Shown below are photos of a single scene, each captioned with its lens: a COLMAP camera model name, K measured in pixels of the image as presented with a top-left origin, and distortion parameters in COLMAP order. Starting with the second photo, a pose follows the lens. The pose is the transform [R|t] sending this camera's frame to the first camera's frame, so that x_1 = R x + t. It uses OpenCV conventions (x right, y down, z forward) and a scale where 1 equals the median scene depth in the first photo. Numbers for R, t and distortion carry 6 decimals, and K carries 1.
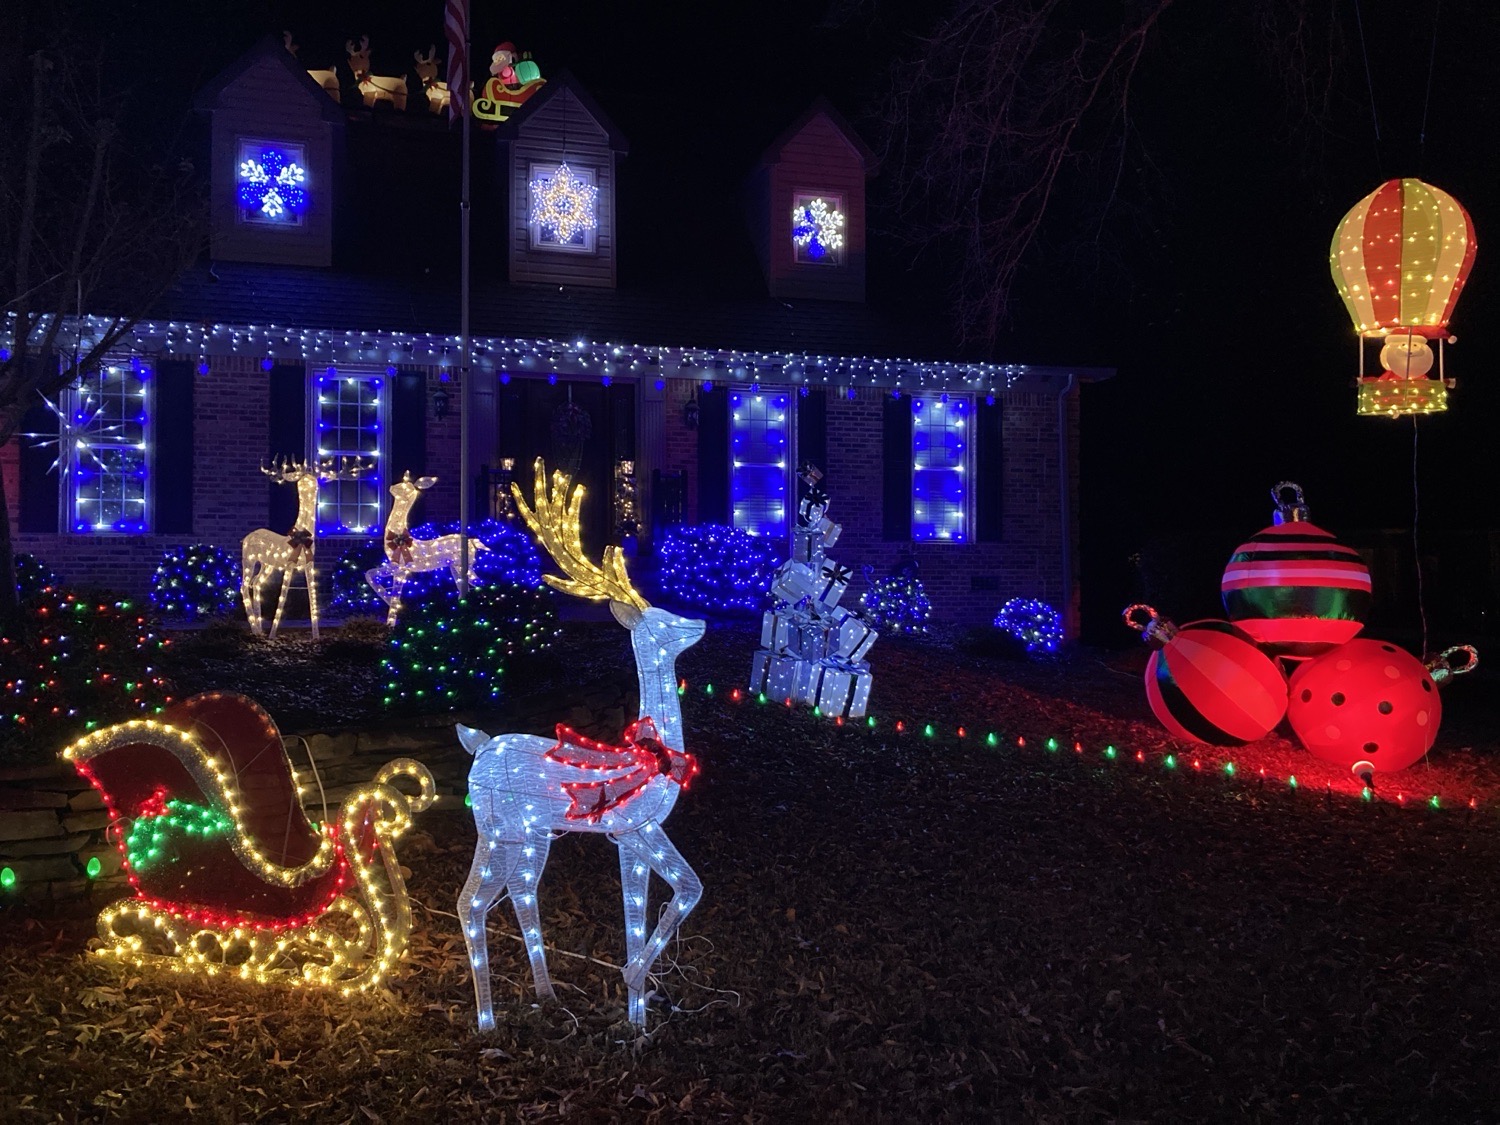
lens RADIAL K [[1216.4, 0, 750.0], [0, 1216.4, 562.5], [0, 0, 1]] dist [0.110064, -0.204934]
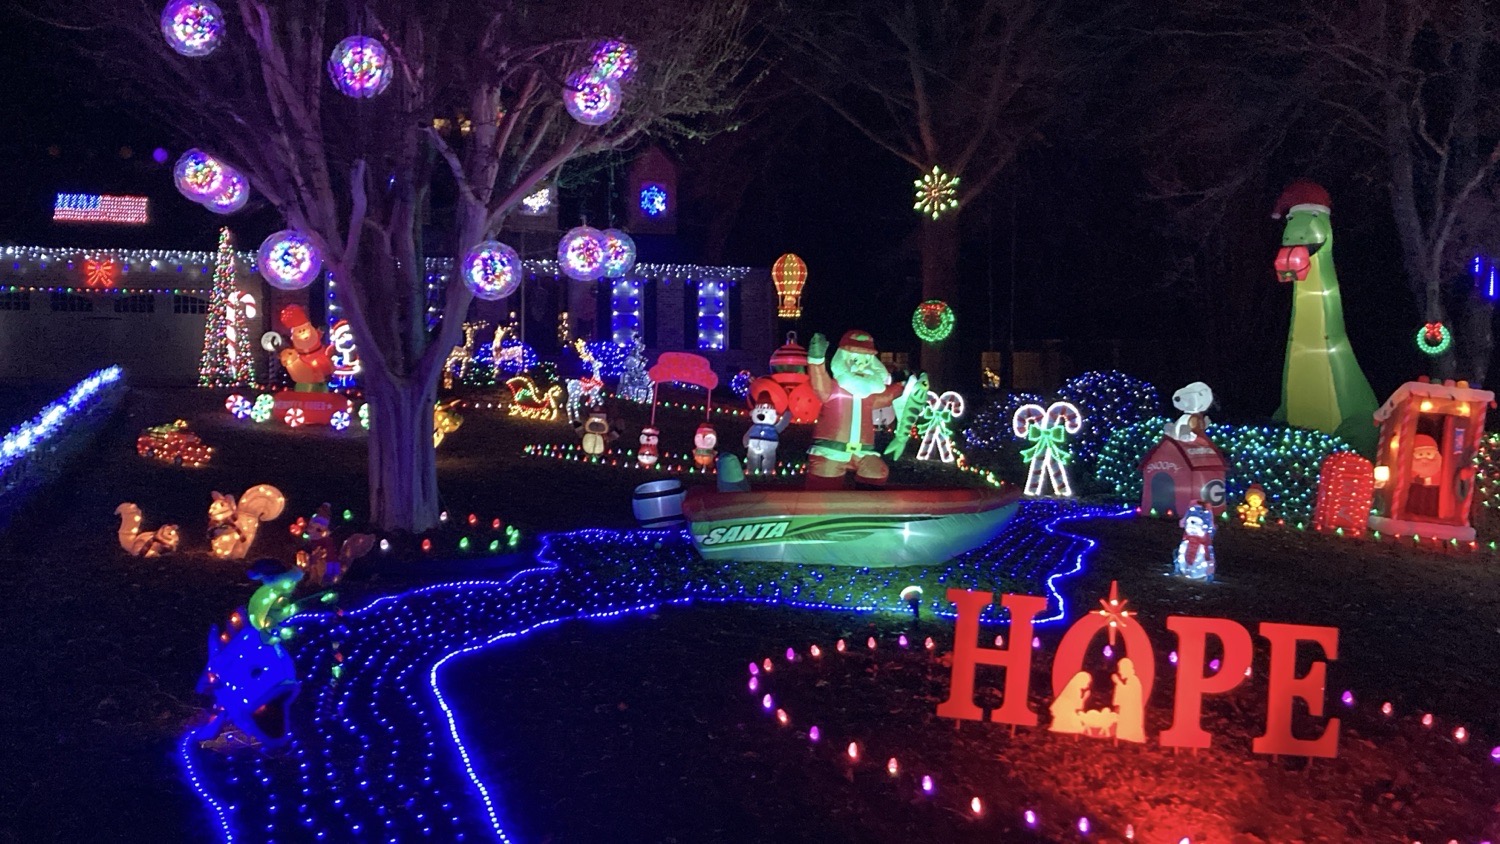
lens RADIAL K [[1390.4, 0, 750.0], [0, 1390.4, 422.0], [0, 0, 1]] dist [0.083291, 0.001722]
pose [[0.997215, -0.002993, 0.074524, 0.048728], [0.000145, 0.999271, 0.038189, 0.020227], [-0.074584, -0.038072, 0.996488, -1.679754]]
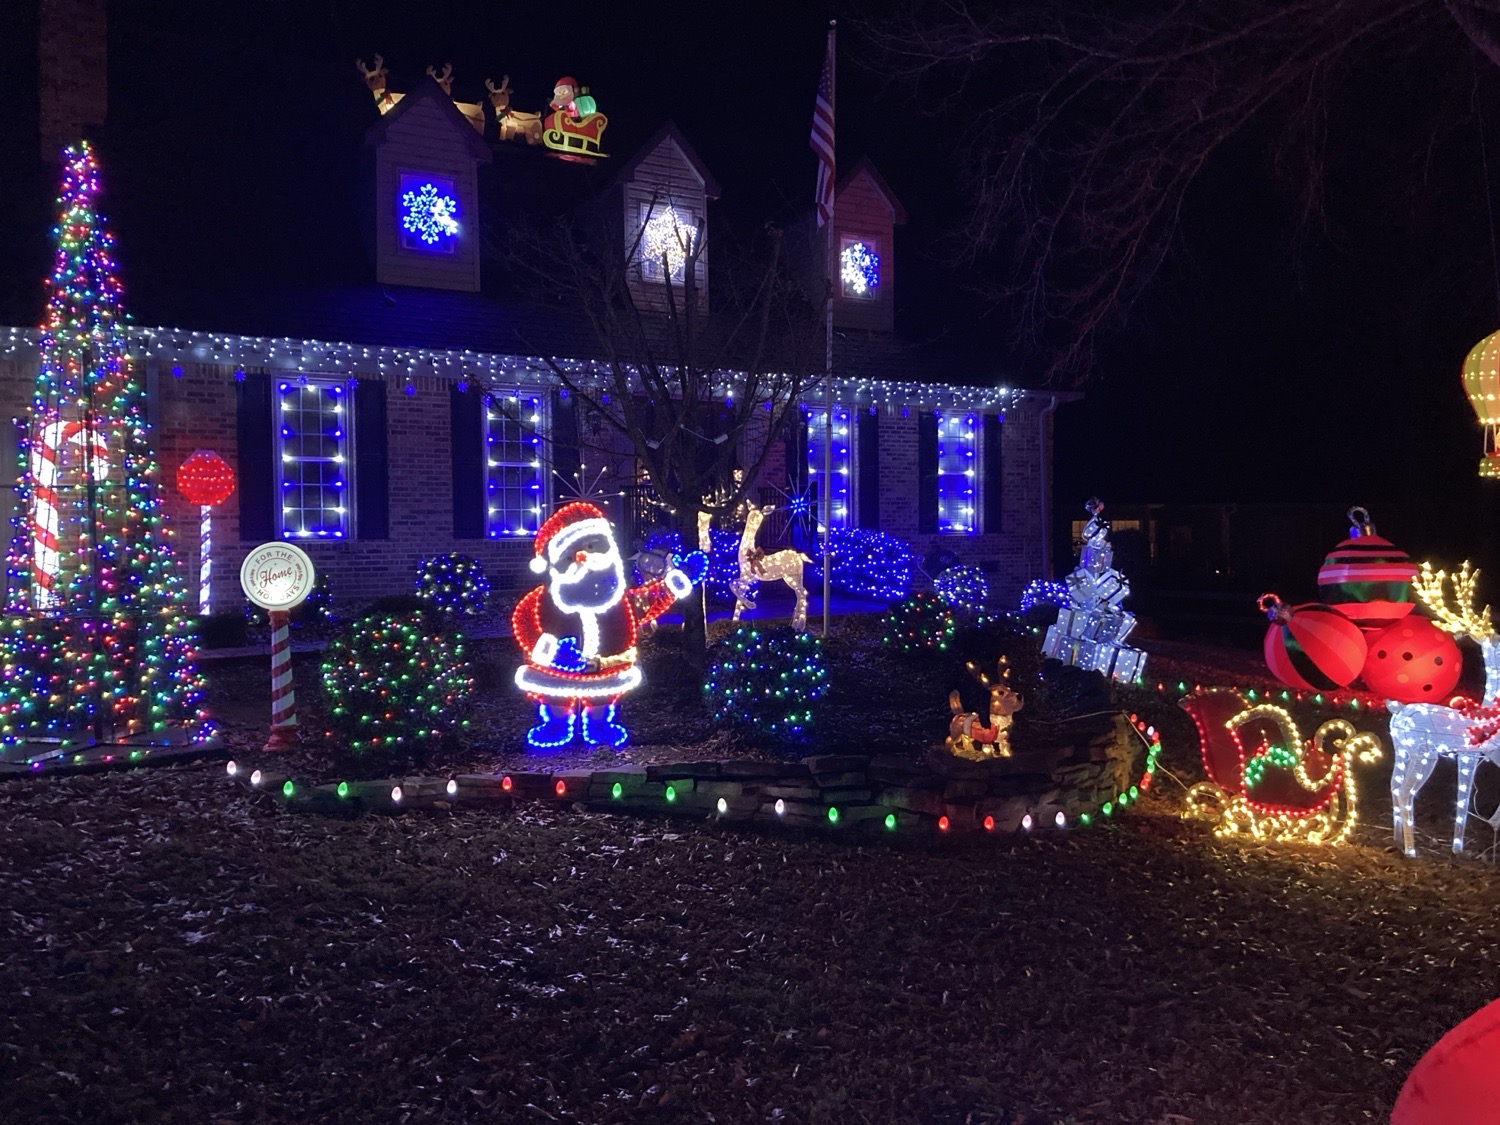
lens RADIAL K [[1224.7, 0, 750.0], [0, 1224.7, 562.5], [0, 0, 1]] dist [0.107745, -0.219440]
pose [[0.963442, -0.016786, 0.267389, -0.432894], [0.007573, 0.999343, 0.035451, -0.038771], [-0.267808, -0.032130, 0.962936, -0.141269]]
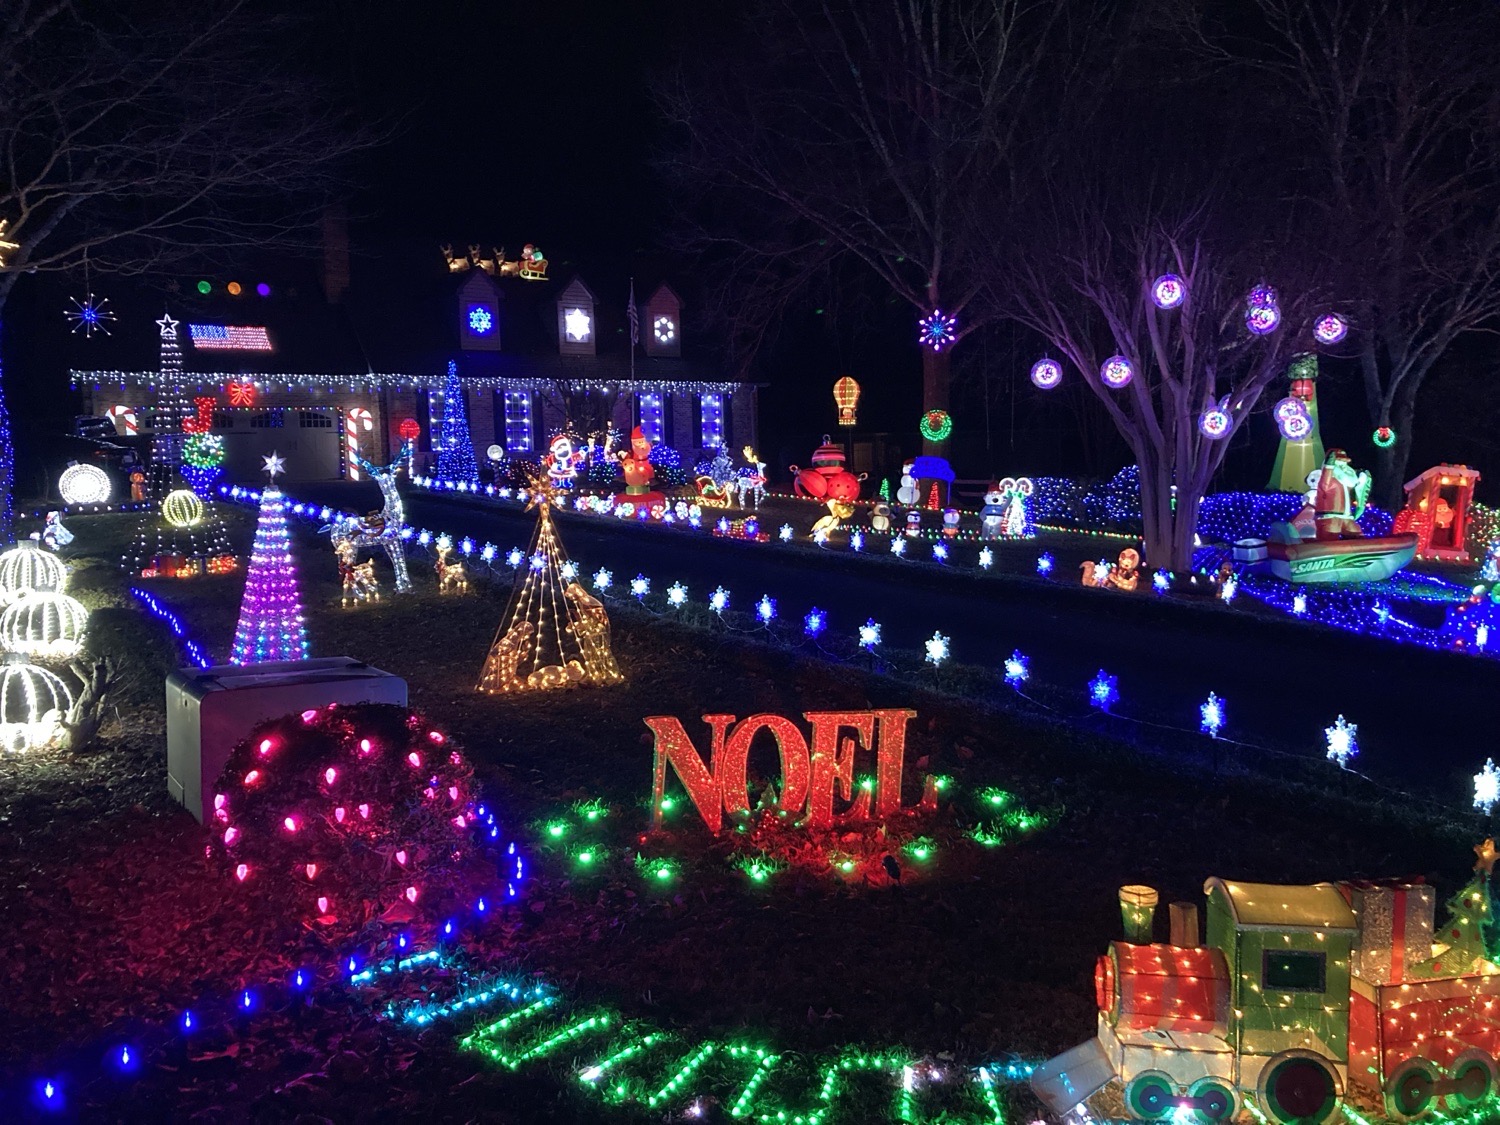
lens RADIAL K [[1216.4, 0, 750.0], [0, 1216.4, 562.5], [0, 0, 1]] dist [0.110064, -0.204934]
pose [[0.942160, -0.051367, 0.331205, -0.785197], [0.021919, 0.995514, 0.092044, -0.013616], [-0.334447, -0.079460, 0.939059, -1.850851]]
